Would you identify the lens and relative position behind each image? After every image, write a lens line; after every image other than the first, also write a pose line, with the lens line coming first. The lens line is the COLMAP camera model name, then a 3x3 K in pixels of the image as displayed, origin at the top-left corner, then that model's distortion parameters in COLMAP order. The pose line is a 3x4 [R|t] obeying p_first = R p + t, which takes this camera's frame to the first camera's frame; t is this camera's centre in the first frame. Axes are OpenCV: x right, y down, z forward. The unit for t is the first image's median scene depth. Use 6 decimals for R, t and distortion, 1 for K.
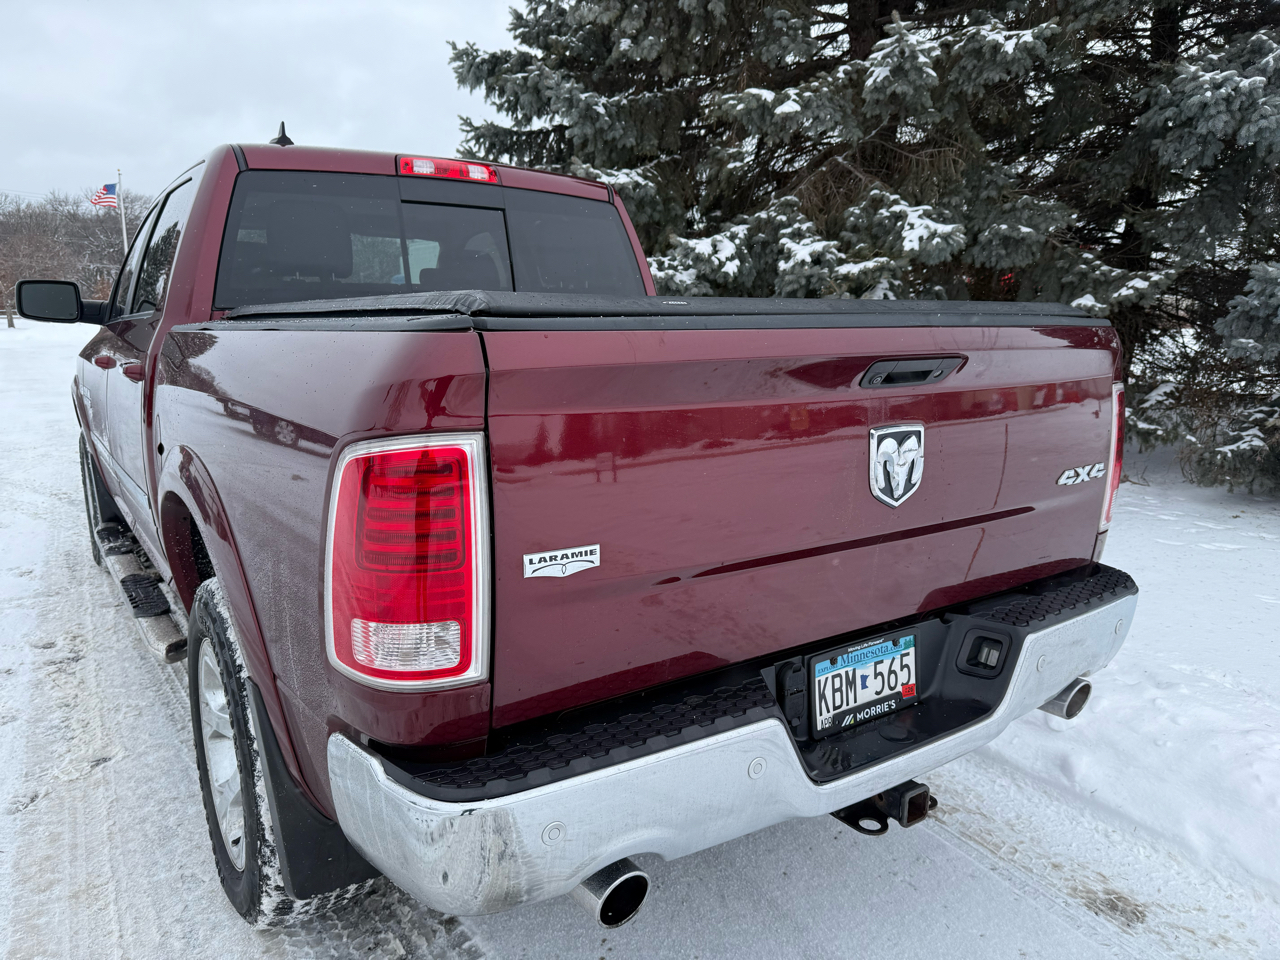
lens RADIAL K [[906.0, 0, 630.2], [0, 906.0, 479.0], [0, 0, 1]] dist [0.023067, -0.030956]
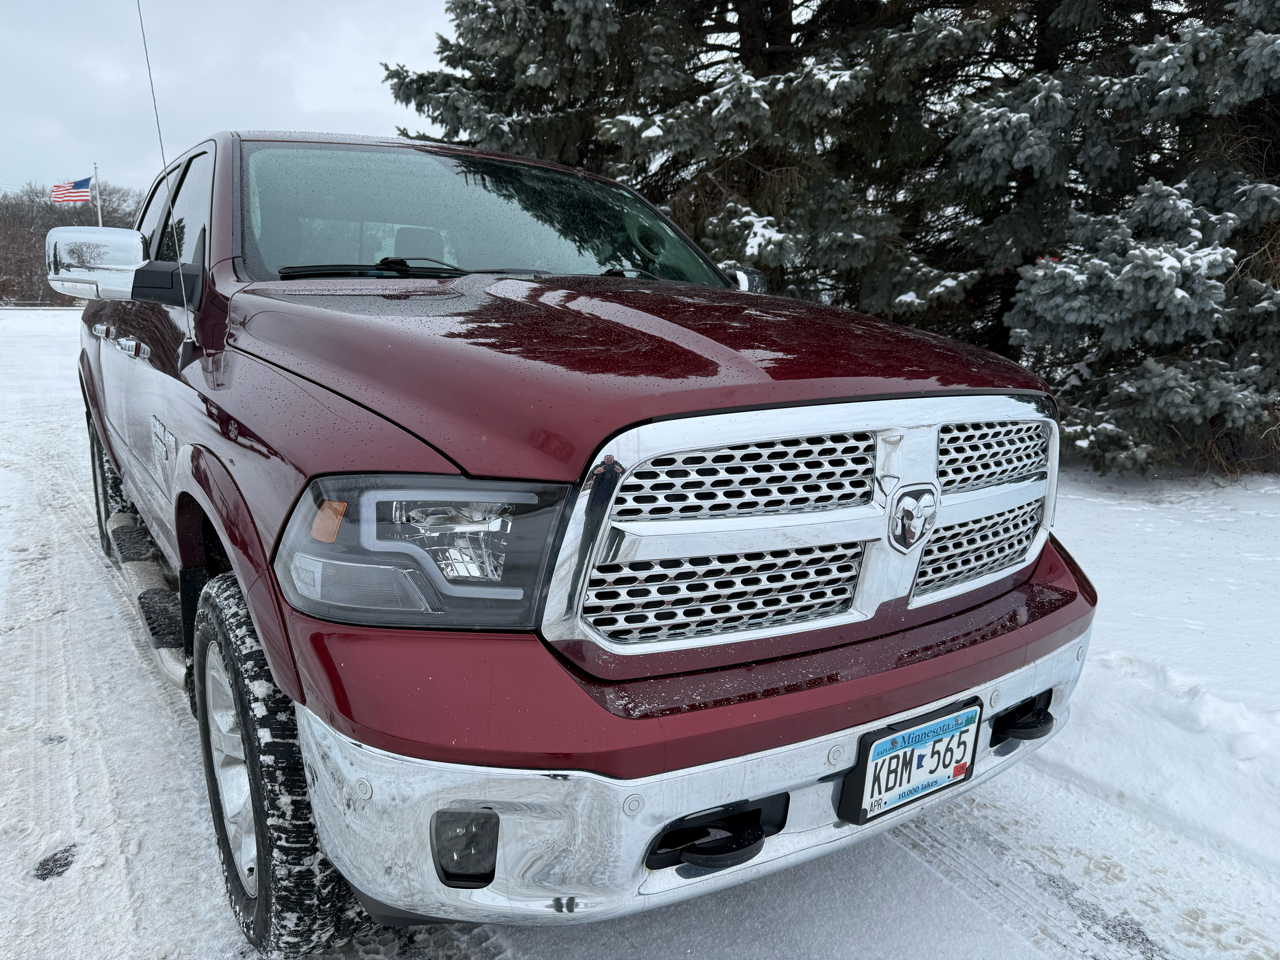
lens RADIAL K [[900.2, 0, 636.3], [0, 900.2, 483.0], [0, 0, 1]] dist [0.041477, -0.054232]
pose [[0.999689, 0.003829, 0.024656, 0.133813], [-0.004000, 0.999968, 0.006896, 0.045907], [-0.024629, -0.006993, 0.999672, -0.200599]]
